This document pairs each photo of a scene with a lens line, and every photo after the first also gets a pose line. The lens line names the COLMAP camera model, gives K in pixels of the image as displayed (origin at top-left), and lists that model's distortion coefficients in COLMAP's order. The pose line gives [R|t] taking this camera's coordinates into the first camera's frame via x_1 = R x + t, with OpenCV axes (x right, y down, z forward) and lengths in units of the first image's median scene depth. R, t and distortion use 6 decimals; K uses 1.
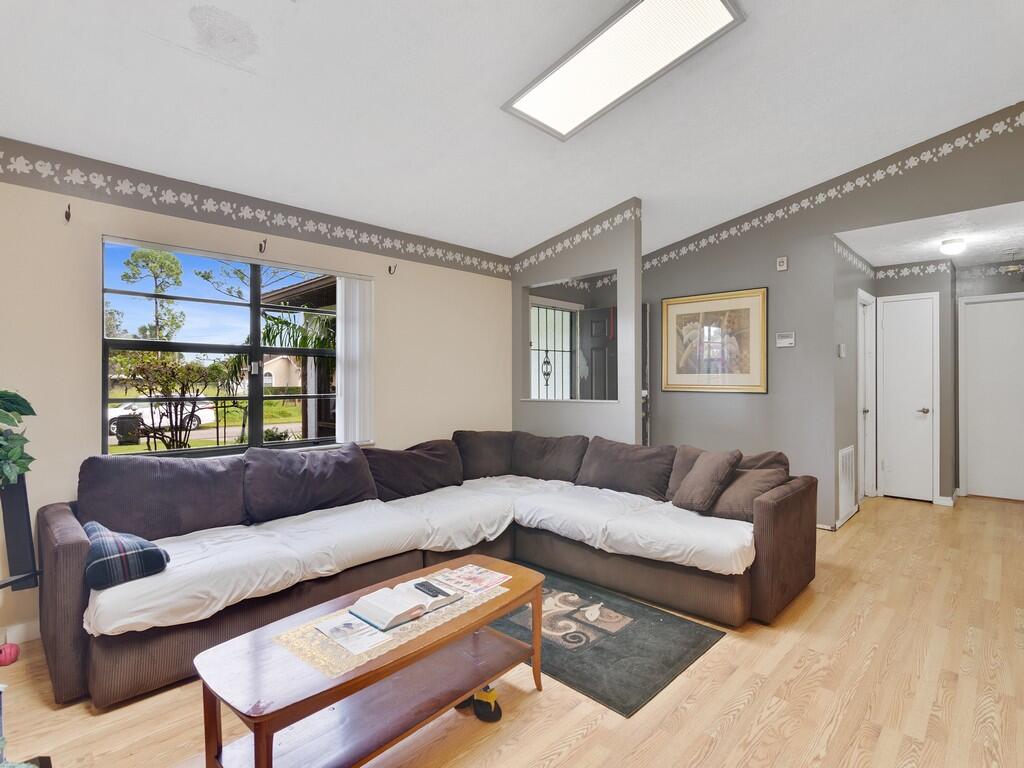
lens RADIAL K [[507.4, 0, 513.4], [0, 507.4, 379.4], [0, 0, 1]] dist [-0.004486, -0.001377]
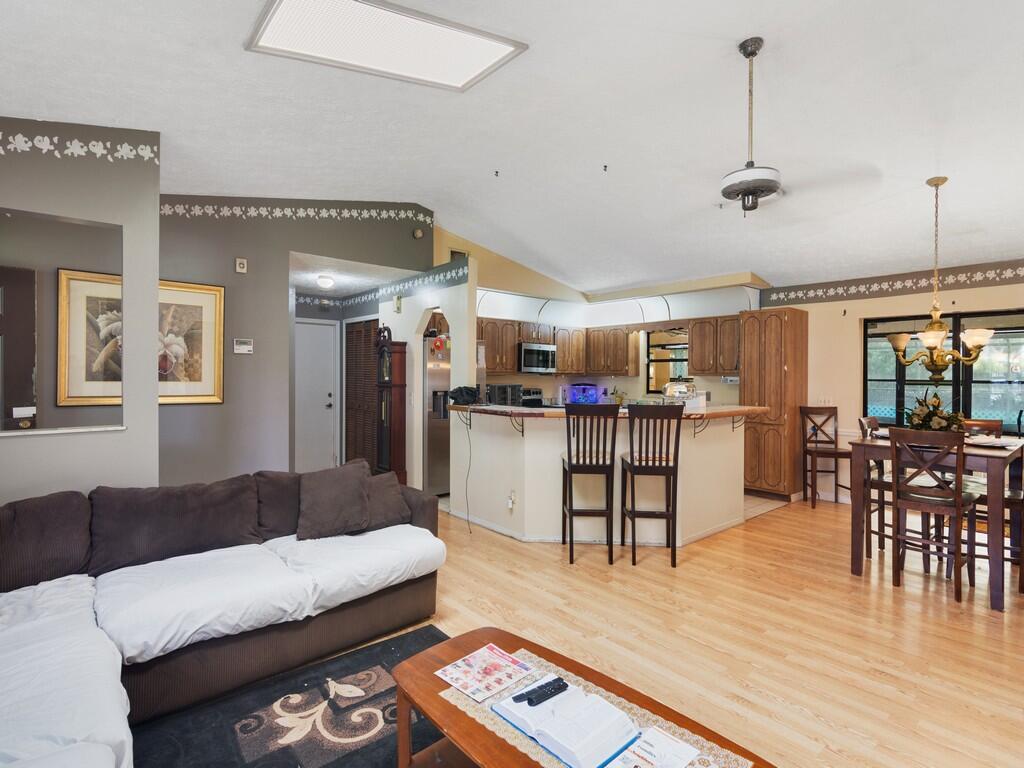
lens RADIAL K [[519.3, 0, 513.2], [0, 519.3, 378.1], [0, 0, 1]] dist [-0.005918, -0.000373]
pose [[0.083902, -0.001444, 0.996473, -0.448909], [-0.008322, 0.999963, 0.002150, -0.028031], [-0.996439, -0.008473, 0.083887, 0.468612]]
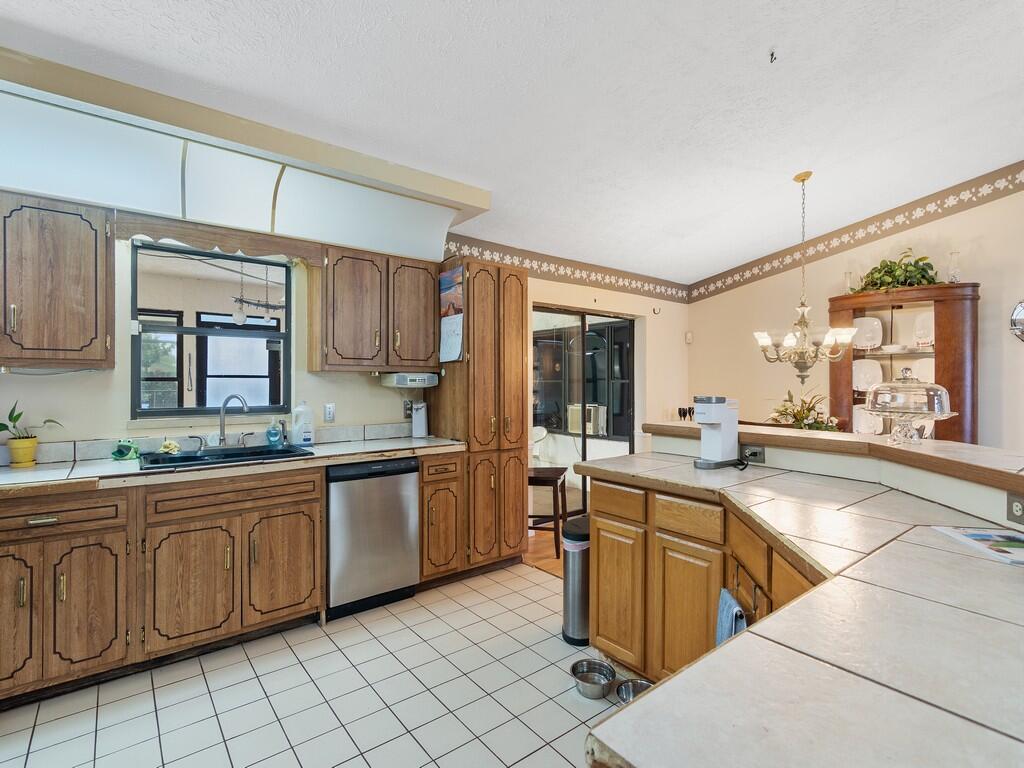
lens RADIAL K [[498.4, 0, 519.3], [0, 498.4, 378.4], [0, 0, 1]] dist [0.011473, -0.000869]
pose [[-0.993179, -0.001380, 0.116594, 0.972280], [-0.001892, 0.999989, -0.004282, -0.021907], [-0.116587, -0.004473, -0.993170, 0.743030]]
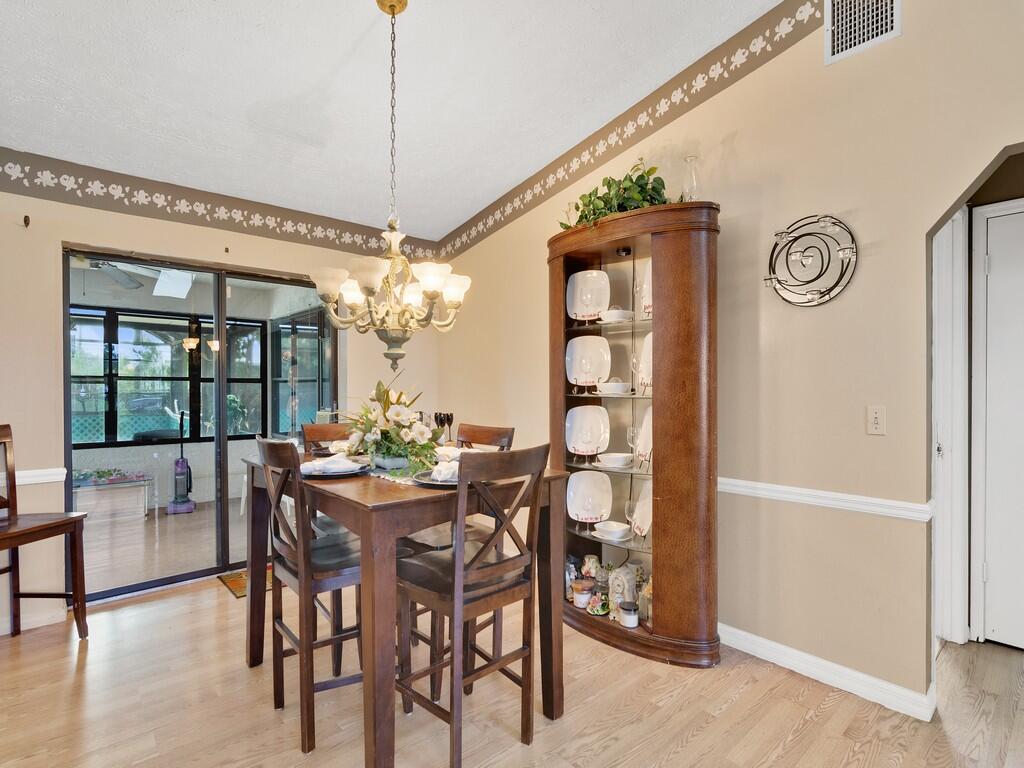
lens RADIAL K [[507.4, 0, 518.5], [0, 507.4, 389.8], [0, 0, 1]] dist [-0.004486, -0.001377]
pose [[-0.998151, 0.002839, 0.060720, 0.402407], [0.003301, 0.999966, 0.007507, 0.001344], [-0.060697, 0.007693, -0.998127, 0.283961]]
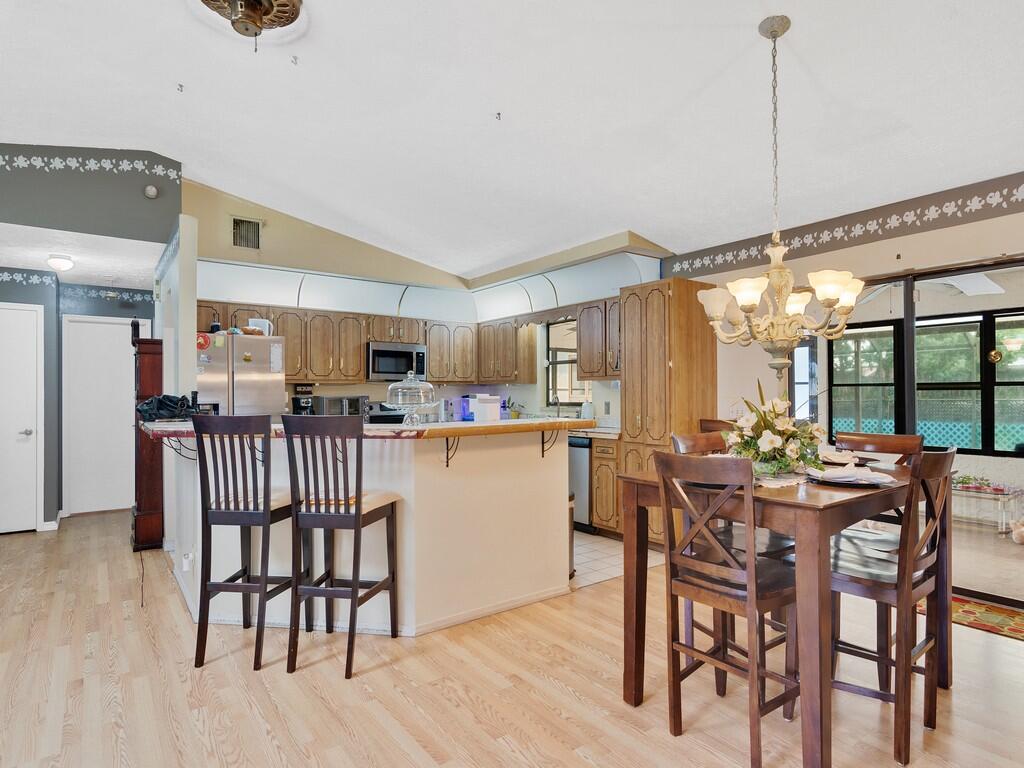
lens RADIAL K [[568.5, 0, 511.9], [0, 568.5, 389.9], [0, 0, 1]] dist [-0.004838, 0.000744]
pose [[0.160139, 0.008828, 0.987055, -0.079906], [0.005341, 0.999938, -0.009810, -0.000517], [-0.987080, 0.006843, 0.160082, -0.041900]]
